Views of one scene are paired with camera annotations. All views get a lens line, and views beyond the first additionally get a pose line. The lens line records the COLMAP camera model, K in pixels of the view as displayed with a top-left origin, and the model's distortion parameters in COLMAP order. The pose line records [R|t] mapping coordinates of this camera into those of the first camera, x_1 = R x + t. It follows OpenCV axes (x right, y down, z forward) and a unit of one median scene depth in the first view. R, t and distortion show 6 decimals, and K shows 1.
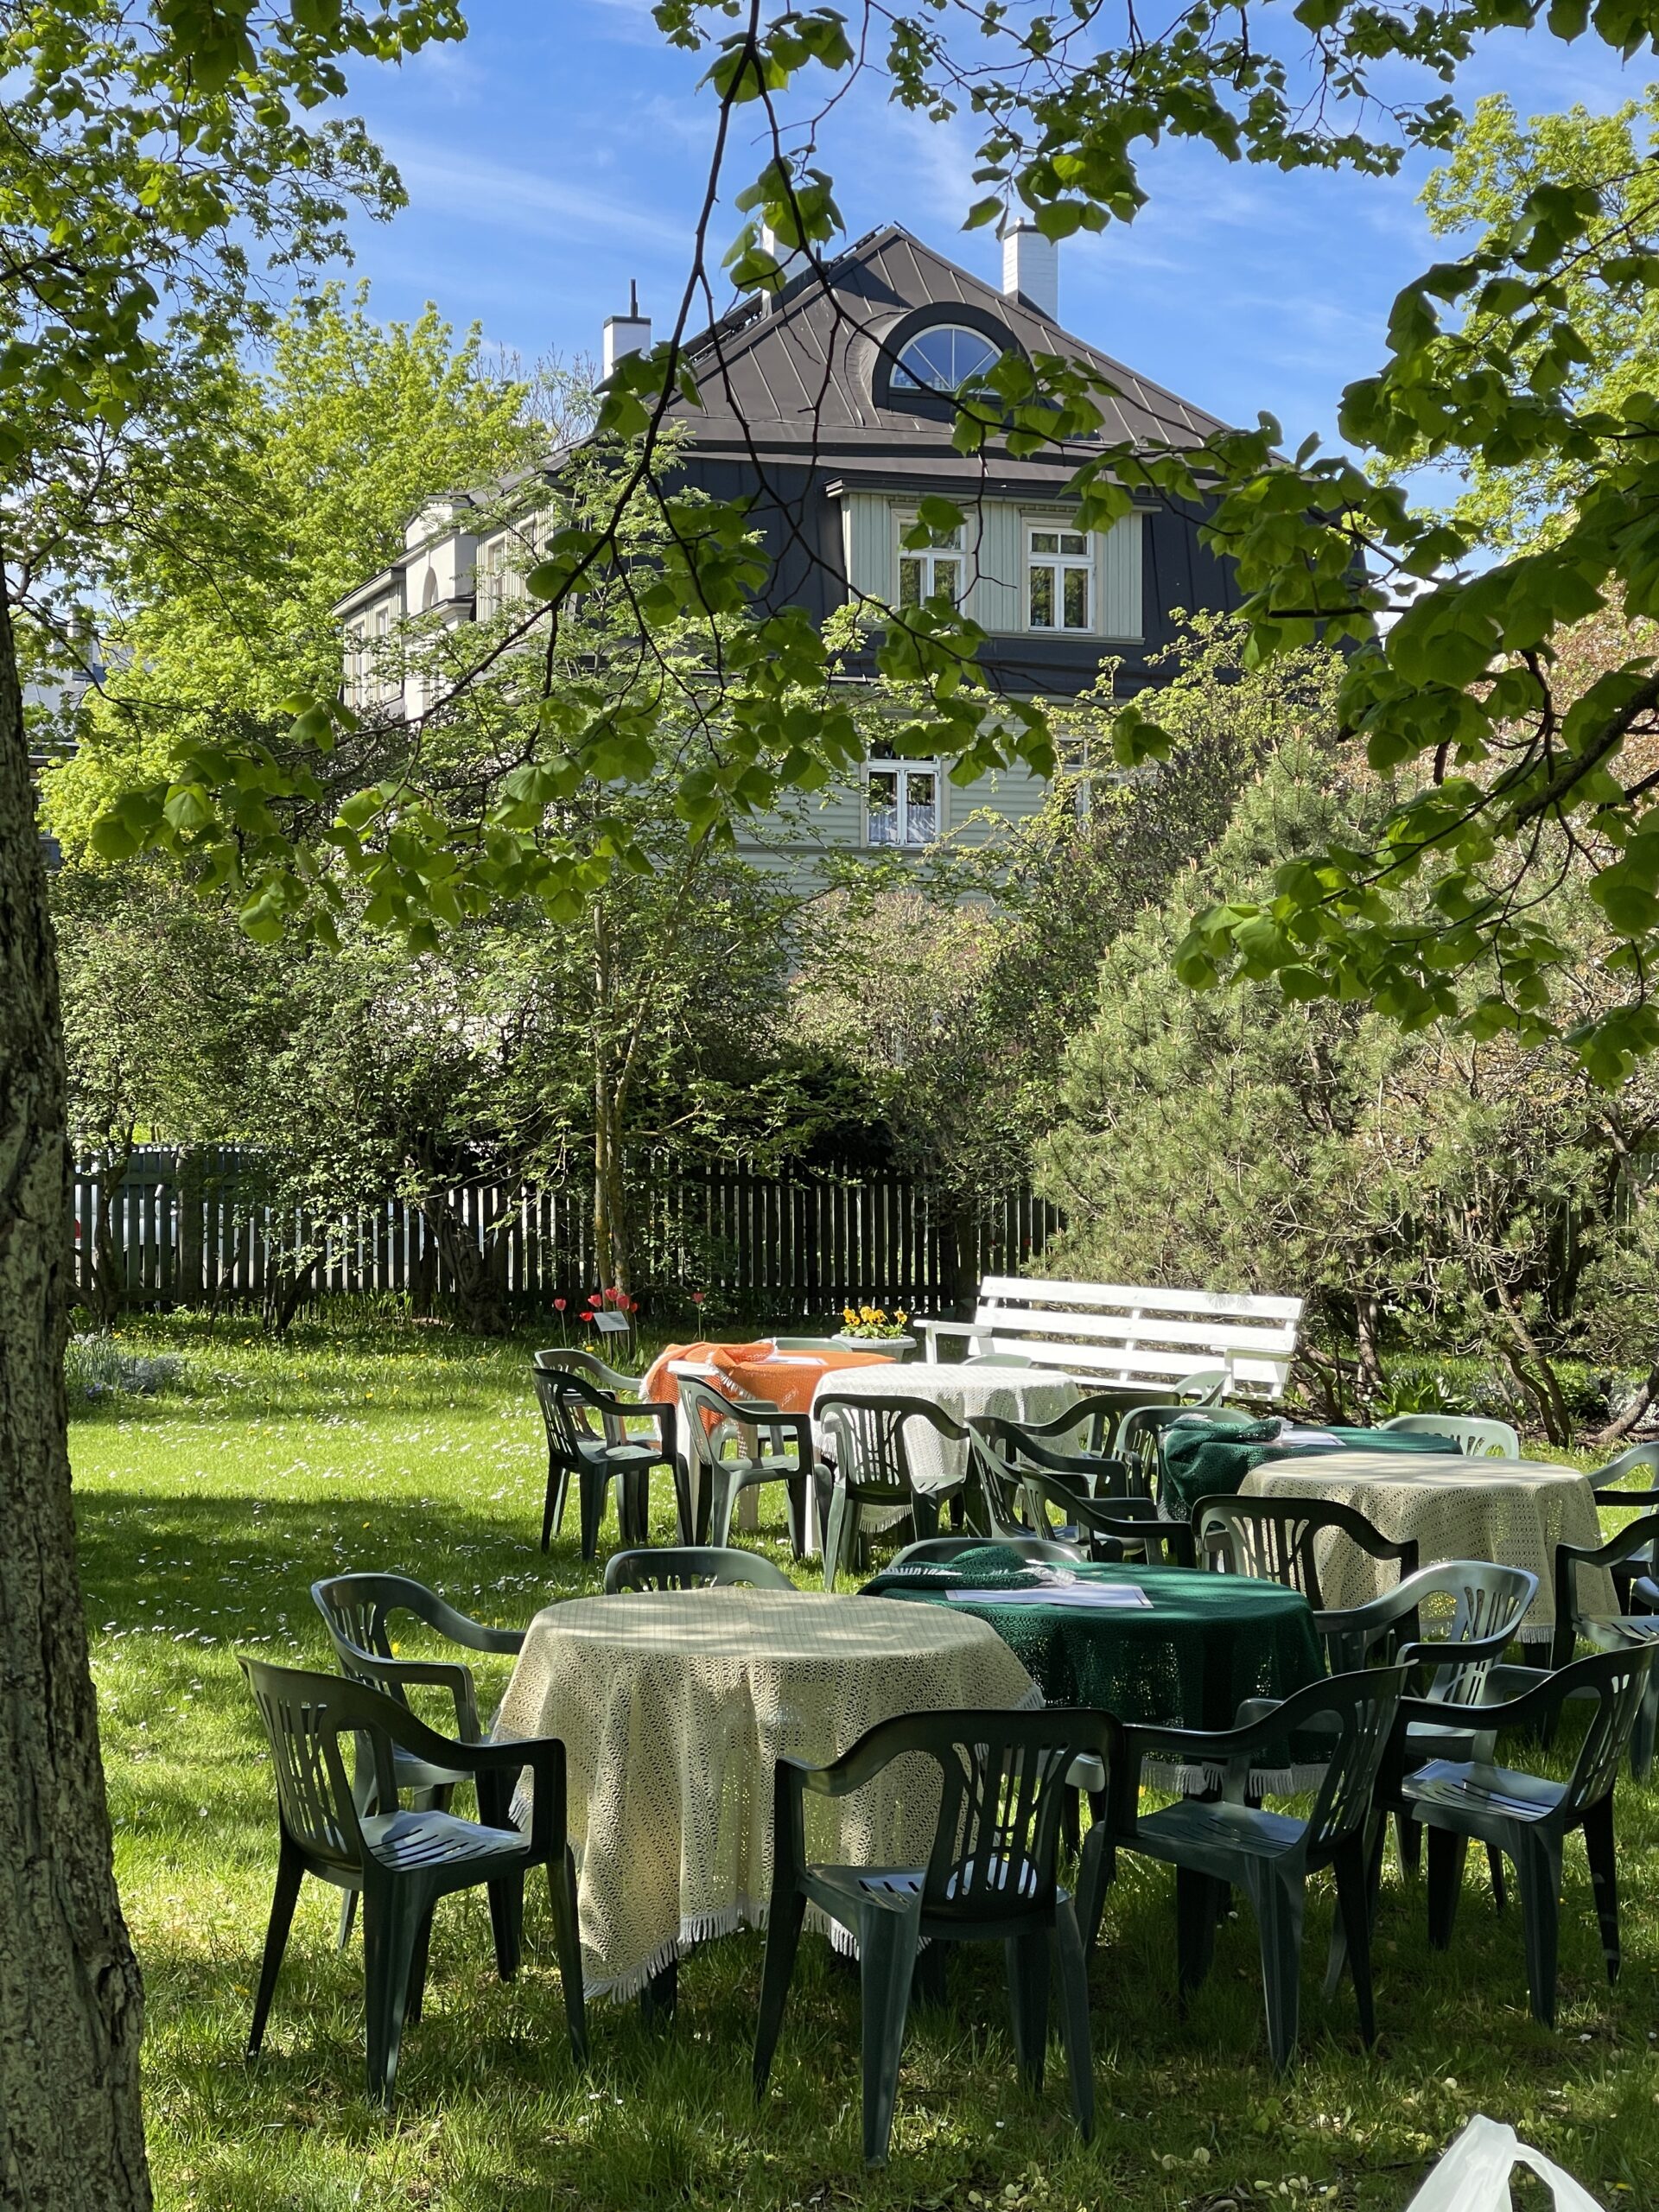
lens RADIAL K [[4102.3, 0, 834.3], [0, 4102.3, 1097.6], [0, 0, 1]] dist [0.278805, 0.000000]
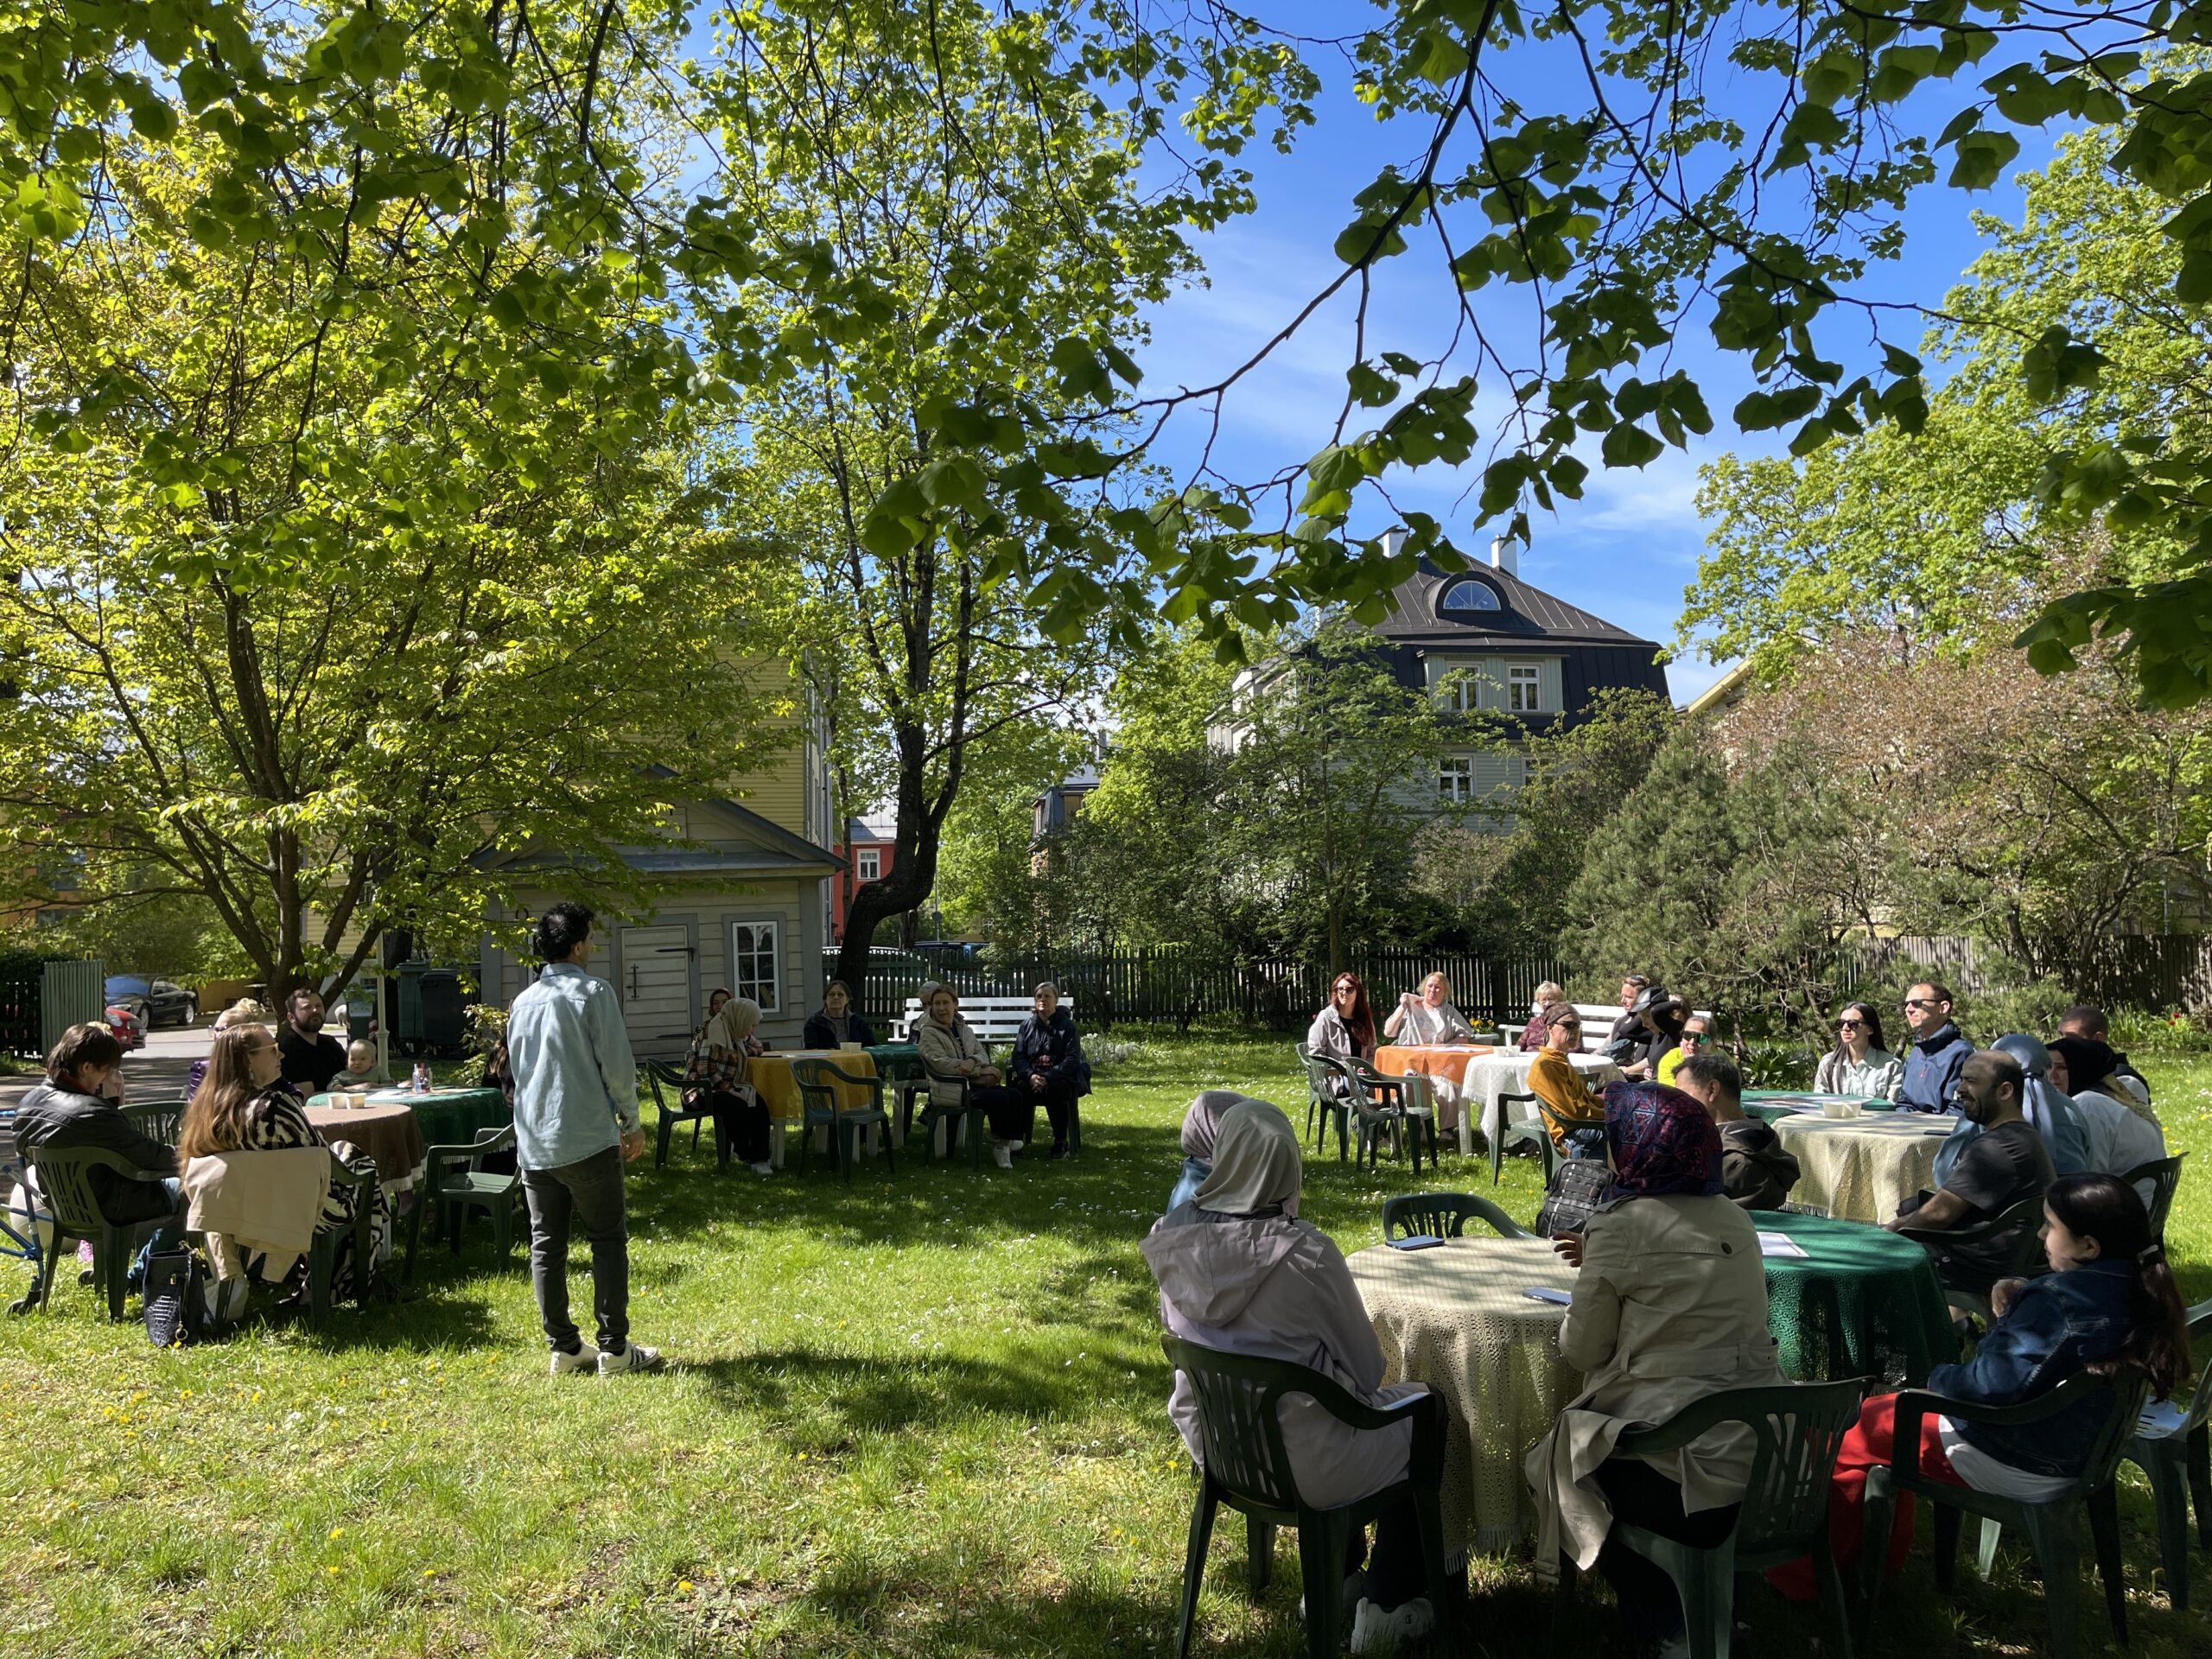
lens RADIAL K [[1602.2, 0, 1095.4], [0, 1602.2, 809.9], [0, 0, 1]] dist [0.029735, -0.002372]
pose [[0.981204, -0.035831, -0.189620, -0.019295], [0.020782, 0.996517, -0.080762, 0.009215], [0.191853, 0.075303, 0.978531, 0.196101]]
